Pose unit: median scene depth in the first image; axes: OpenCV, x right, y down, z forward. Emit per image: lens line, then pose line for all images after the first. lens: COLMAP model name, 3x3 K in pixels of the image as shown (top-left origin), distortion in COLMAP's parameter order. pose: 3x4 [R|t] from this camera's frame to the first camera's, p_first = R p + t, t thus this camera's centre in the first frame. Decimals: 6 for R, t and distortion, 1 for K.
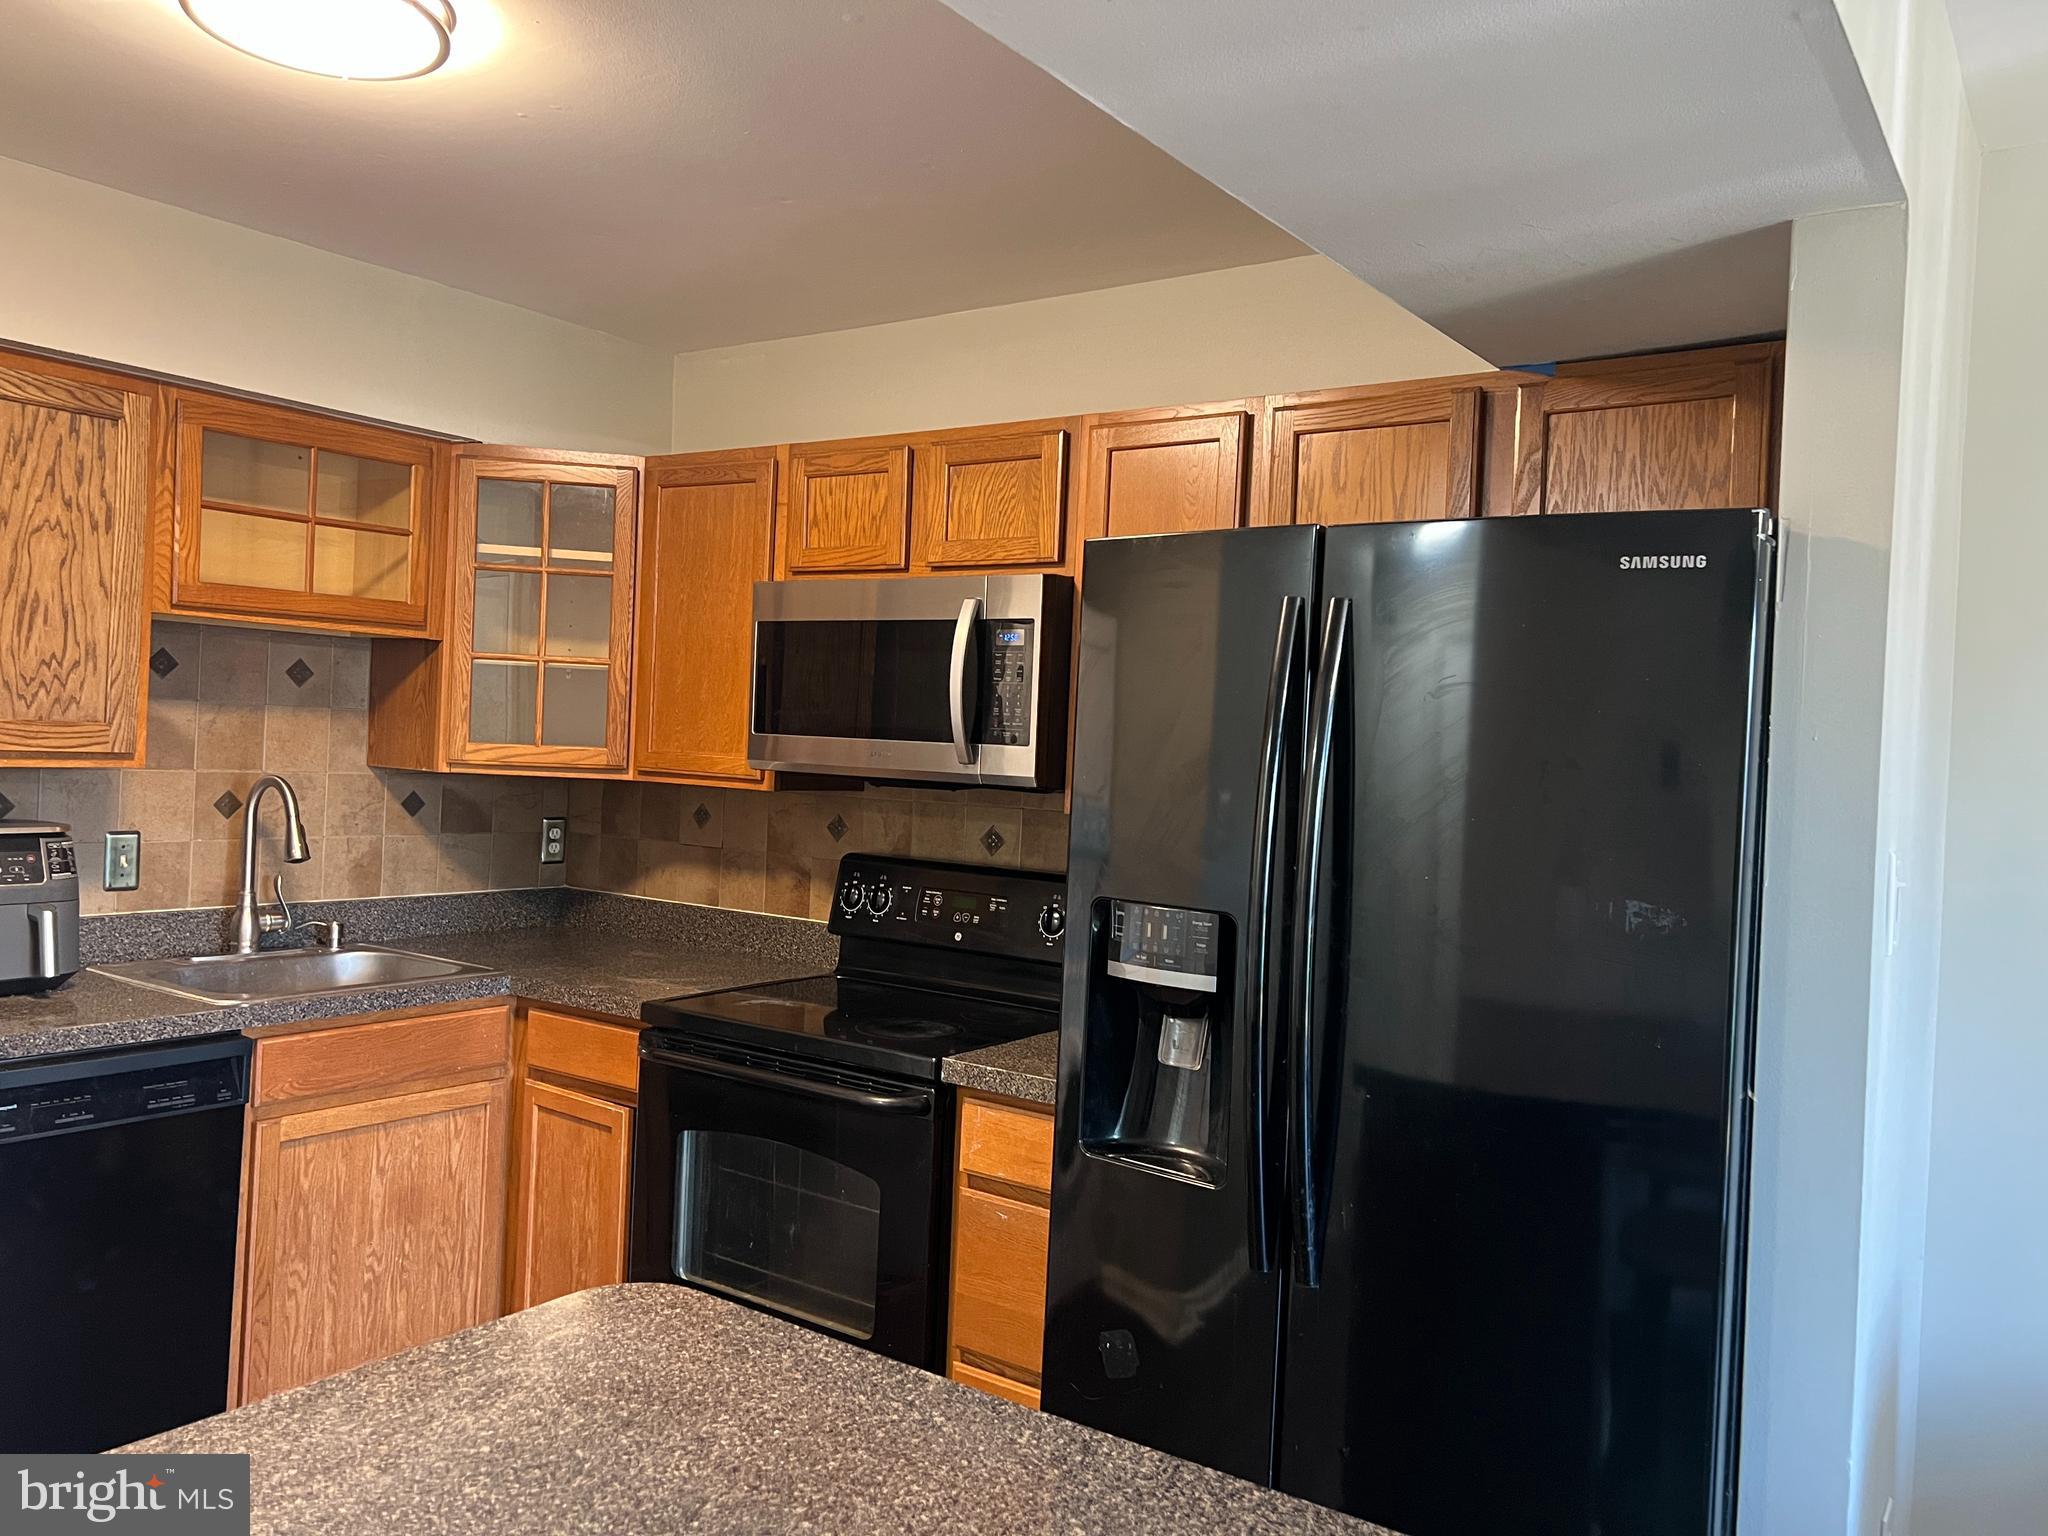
lens RADIAL K [[1536.2, 0, 1020.6], [0, 1536.2, 761.2], [0, 0, 1]] dist [0.067566, -0.070286]
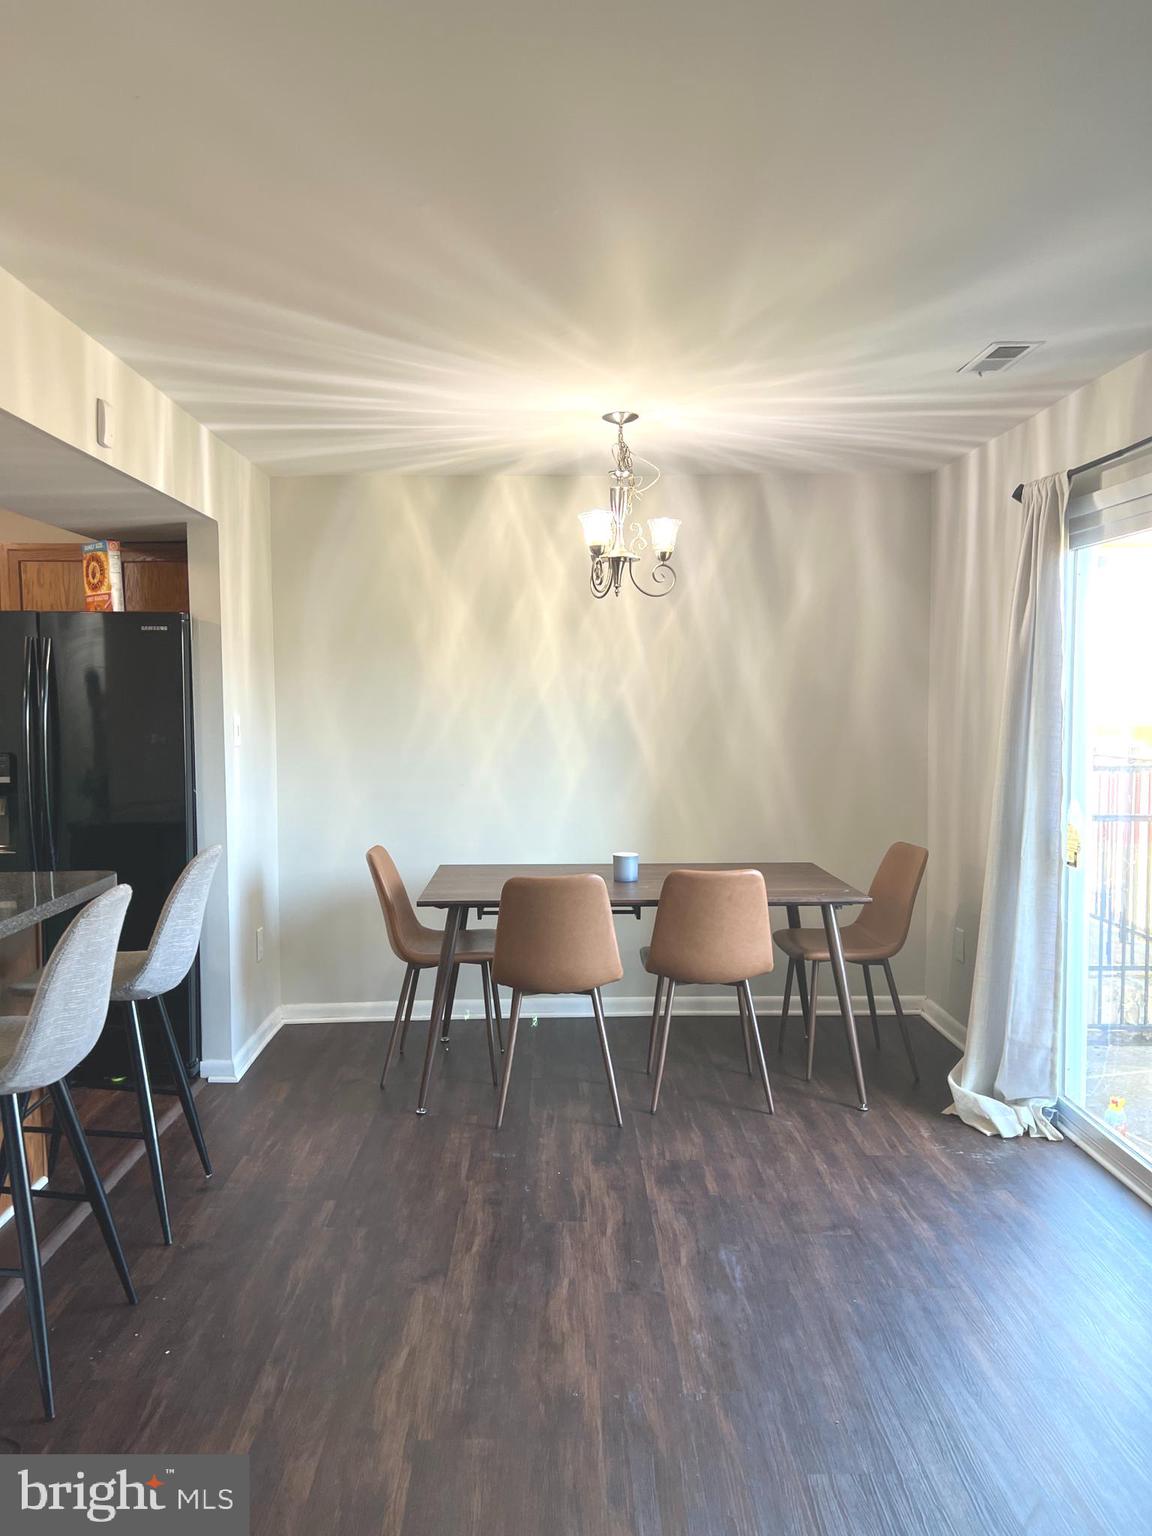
lens RADIAL K [[1152.2, 0, 571.3], [0, 1152.2, 772.9], [0, 0, 1]] dist [0.067566, -0.070286]
pose [[0.806280, -0.081235, 0.585930, -0.184825], [0.045901, 0.996131, 0.074943, 0.016494], [-0.589751, -0.033530, 0.806889, -0.829491]]
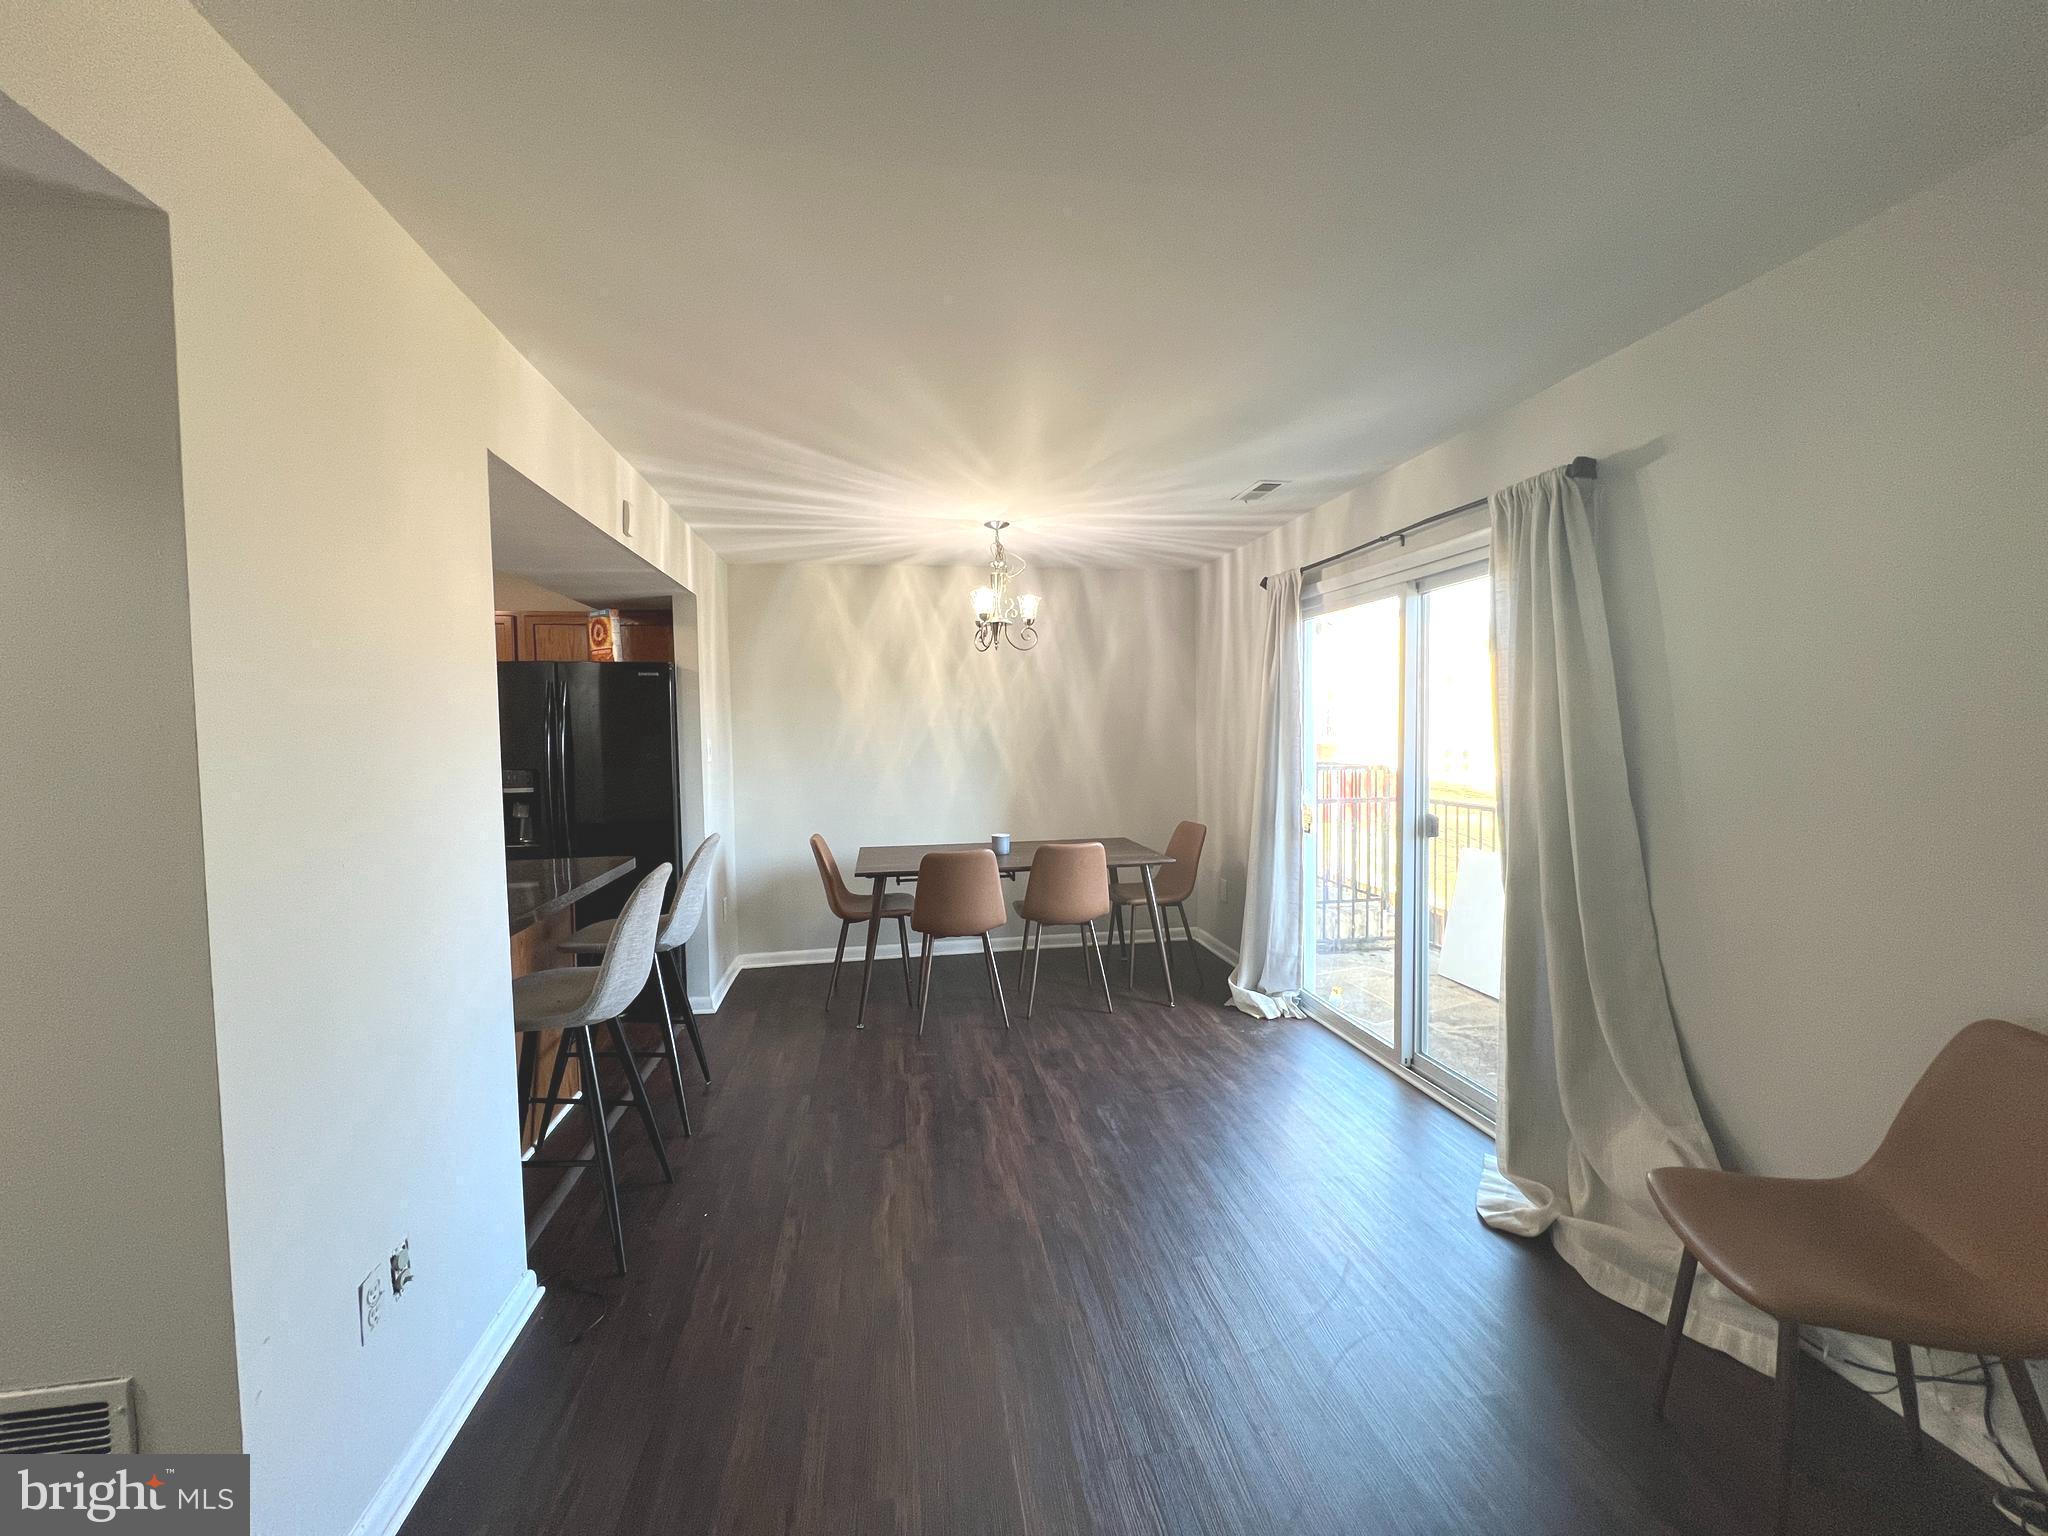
lens RADIAL K [[819.8, 0, 1020.8], [0, 819.8, 765.3], [0, 0, 1]] dist [-0.000027, -0.000033]
pose [[0.714609, -0.081078, 0.694810, -0.252473], [0.053901, 0.996689, 0.060868, 0.022675], [-0.697445, -0.006046, 0.716613, -0.760748]]
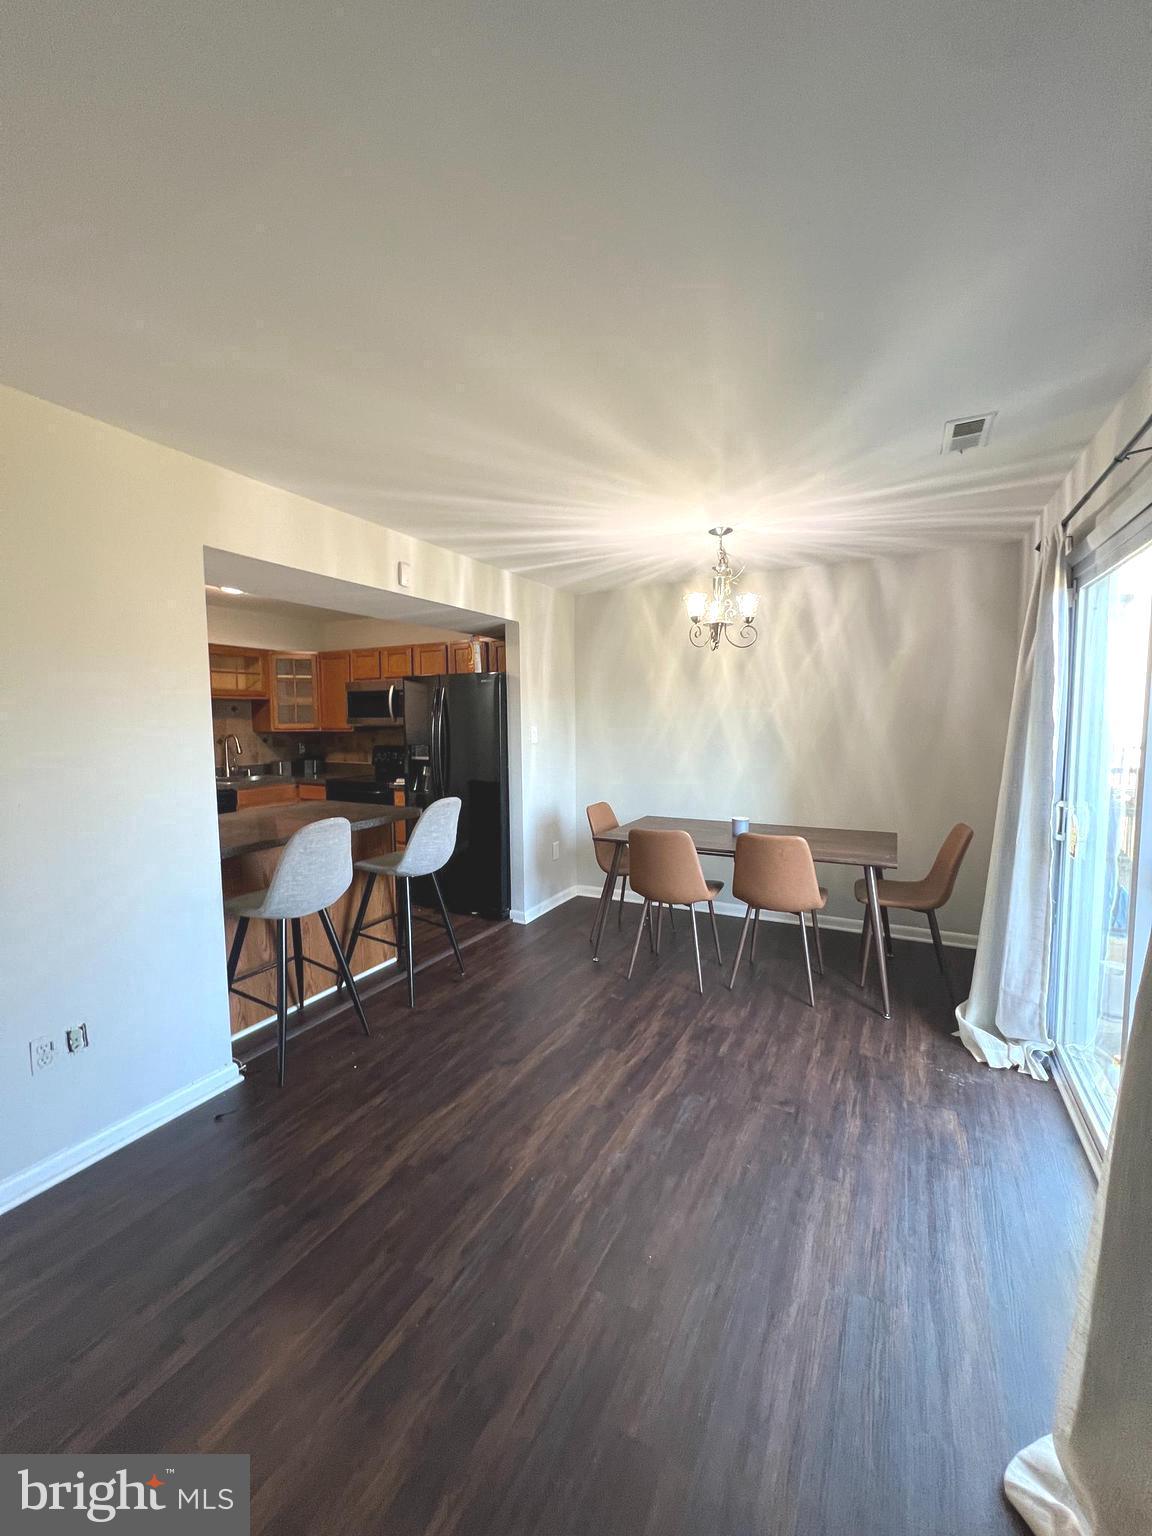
lens RADIAL K [[614.9, 0, 576.1], [0, 614.9, 765.8], [0, 0, 1]] dist [-0.000027, -0.000033]
pose [[0.990731, -0.058874, 0.122420, 0.251910], [0.051021, 0.996493, 0.066320, 0.035235], [-0.125895, -0.059460, 0.990260, -0.829939]]
